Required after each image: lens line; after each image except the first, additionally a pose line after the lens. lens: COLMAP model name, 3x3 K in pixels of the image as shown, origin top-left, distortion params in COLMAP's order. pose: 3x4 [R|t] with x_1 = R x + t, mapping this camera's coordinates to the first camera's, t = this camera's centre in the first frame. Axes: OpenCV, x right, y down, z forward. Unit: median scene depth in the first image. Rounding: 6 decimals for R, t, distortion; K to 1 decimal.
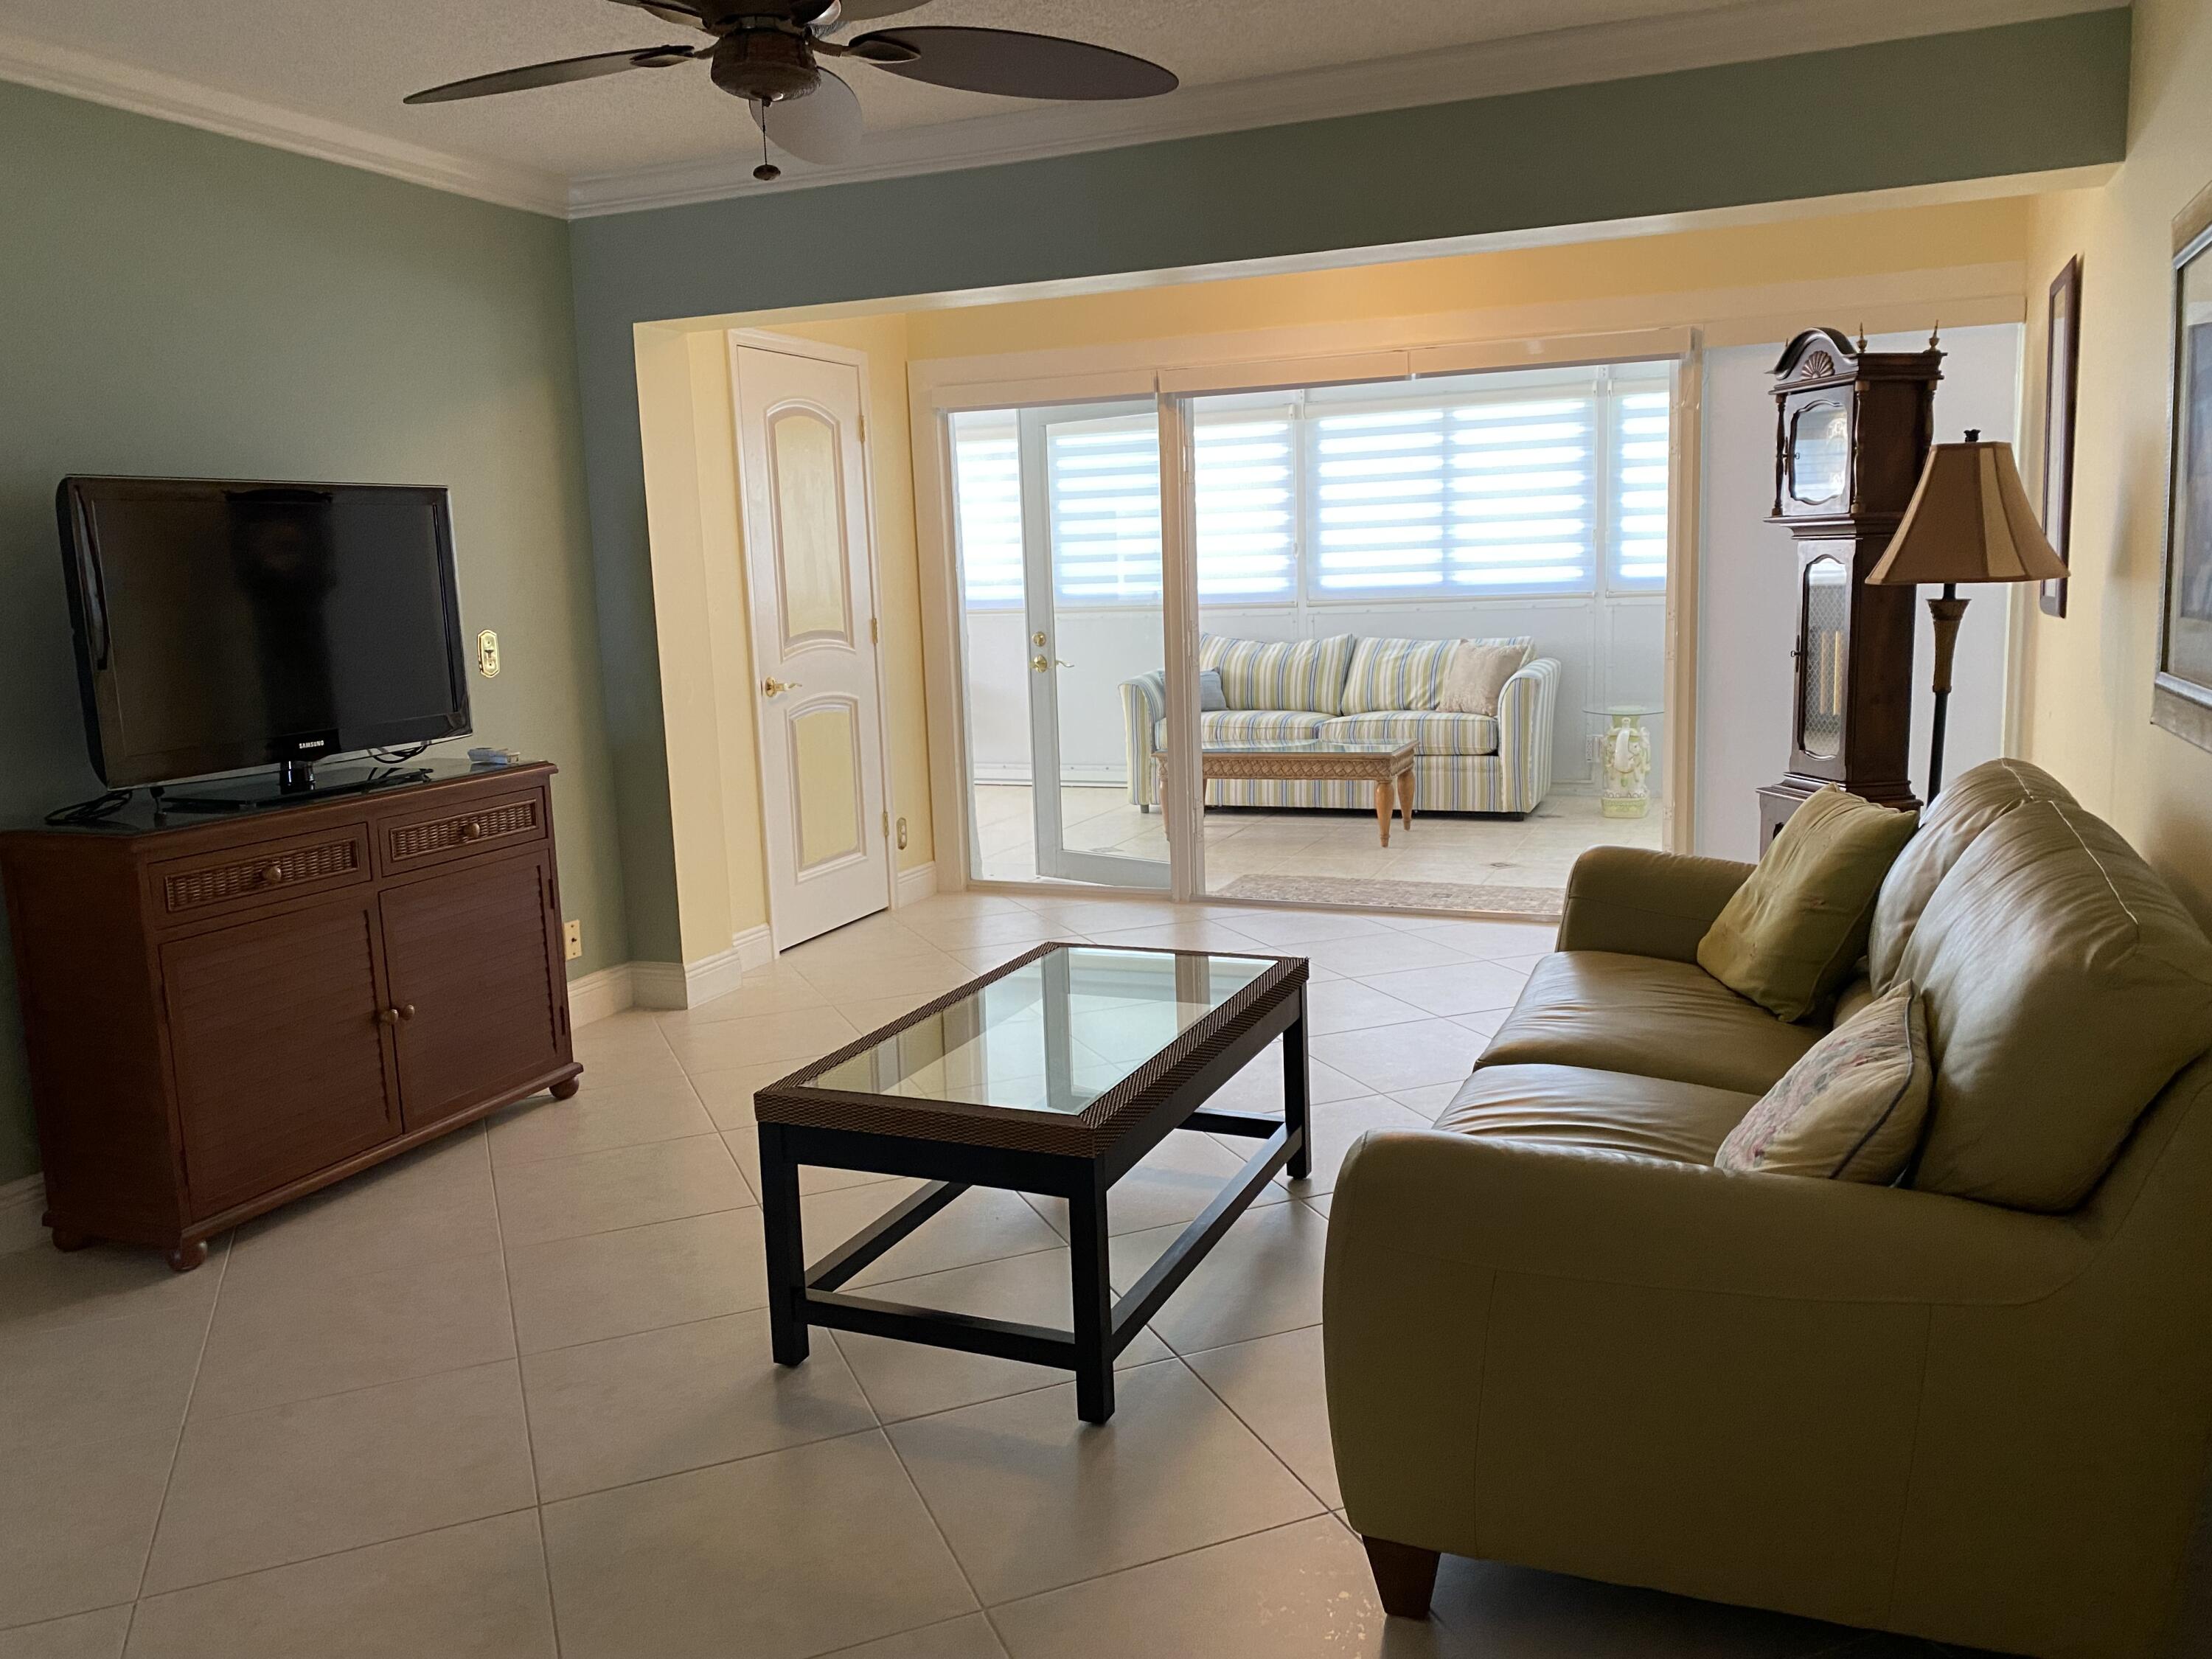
lens RADIAL K [[1655.1, 0, 1108.5], [0, 1655.1, 799.0], [0, 0, 1]] dist [0.067705, -0.054912]
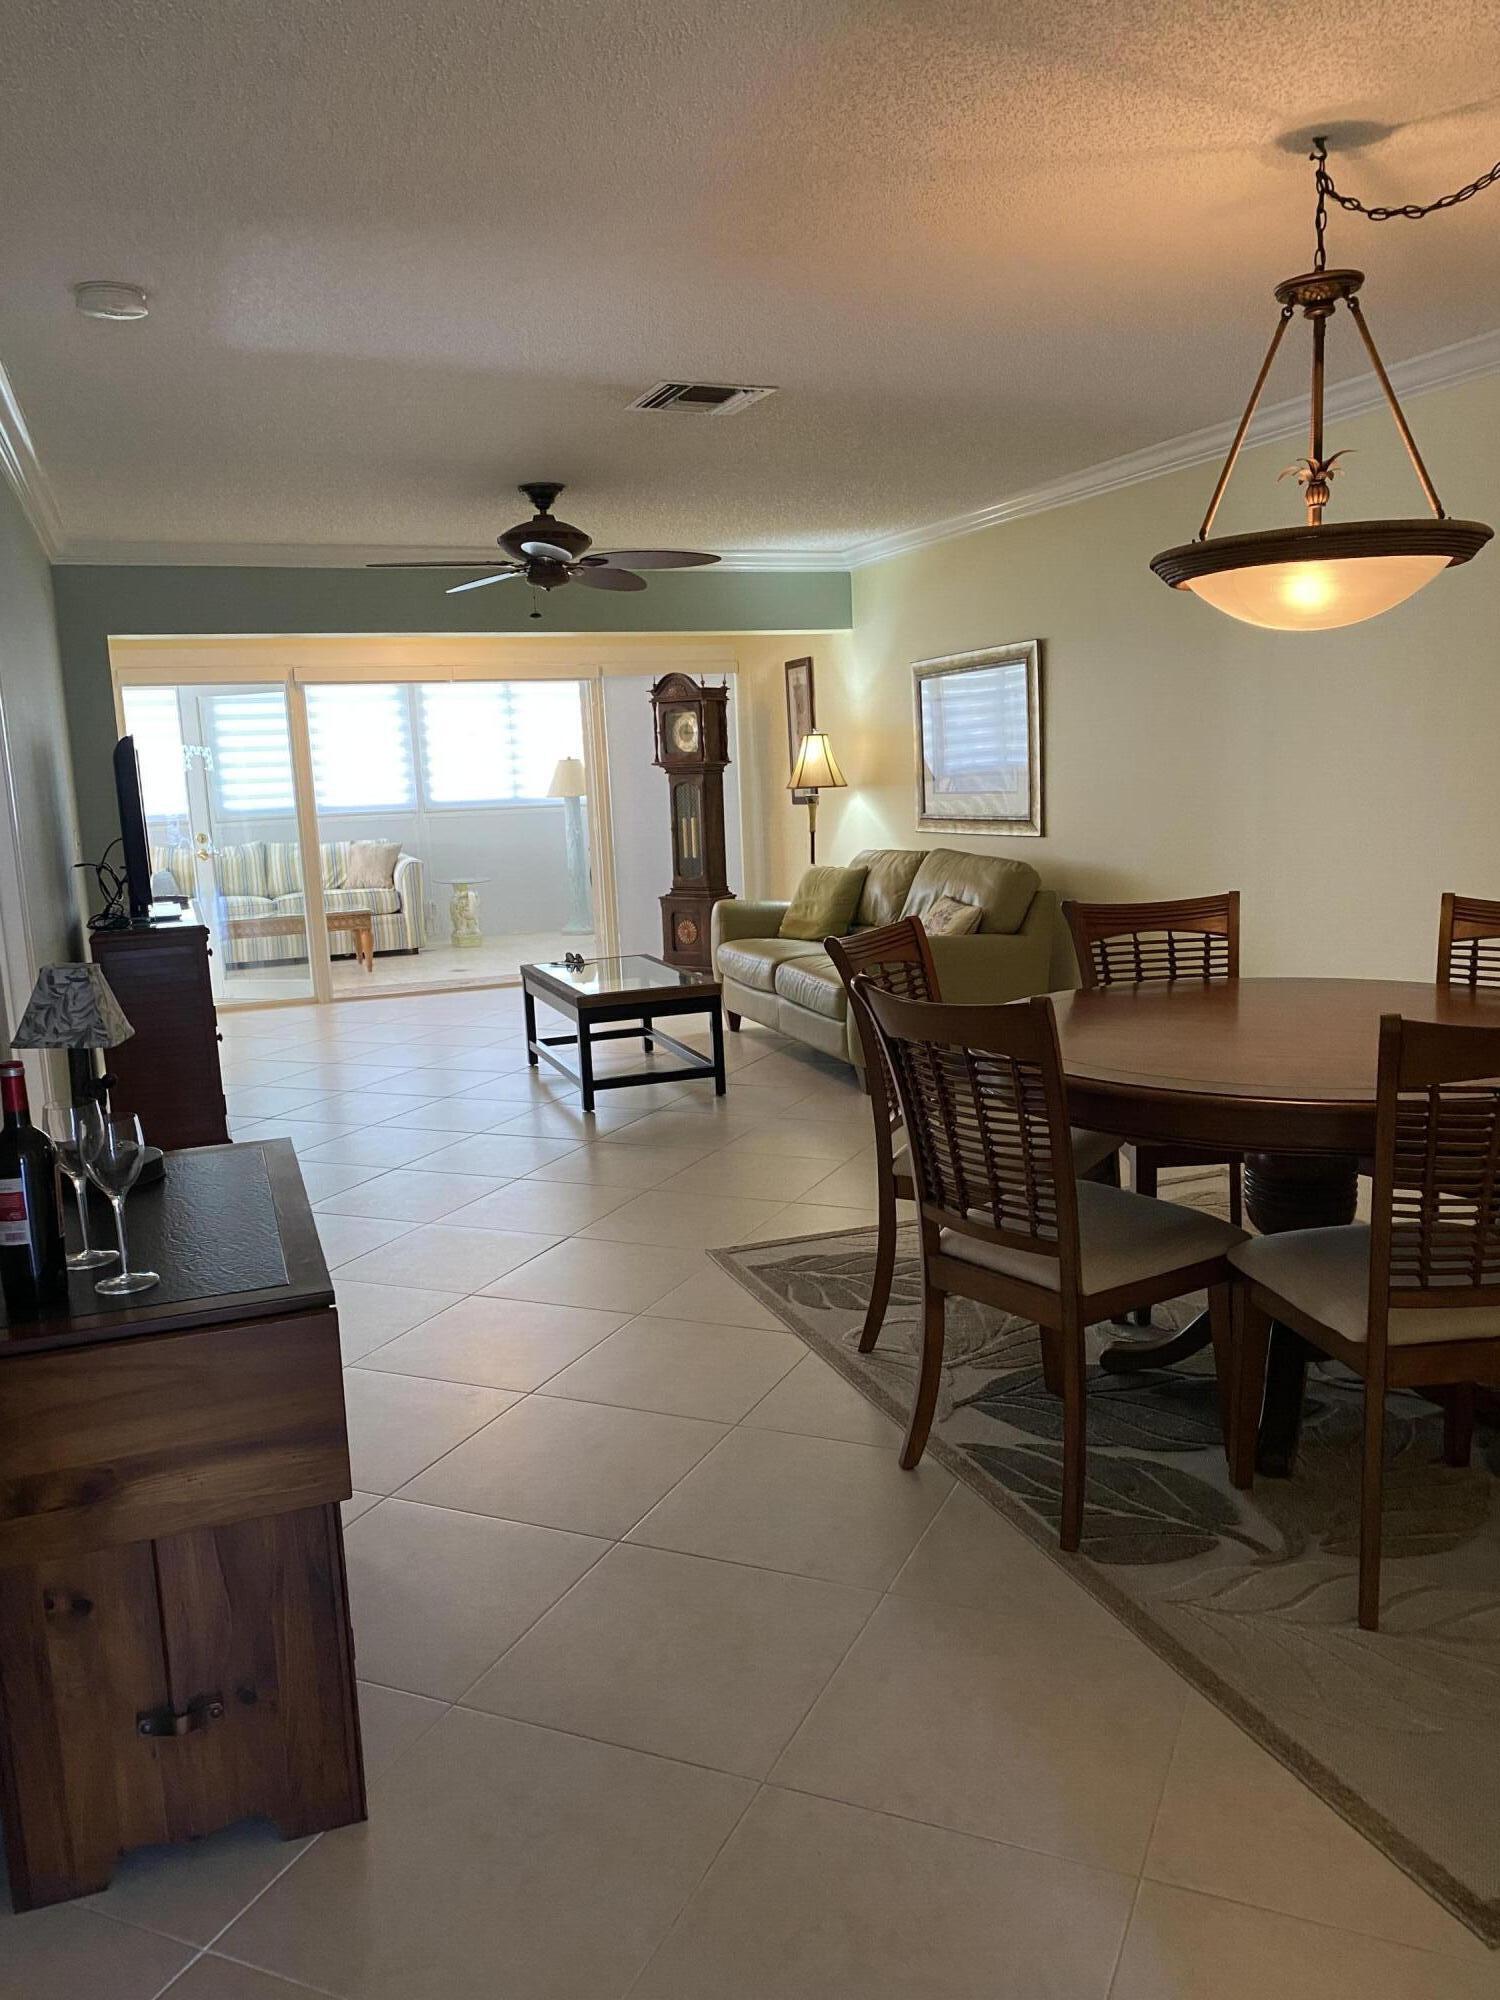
lens RADIAL K [[1496.5, 0, 750.0], [0, 1496.5, 1000.0], [0, 0, 1]] dist [0.067705, -0.054912]
pose [[0.716999, -0.100259, 0.689826, -0.592753], [0.111099, 0.993389, 0.028903, 0.058467], [-0.688163, 0.055916, 0.723398, -0.282251]]
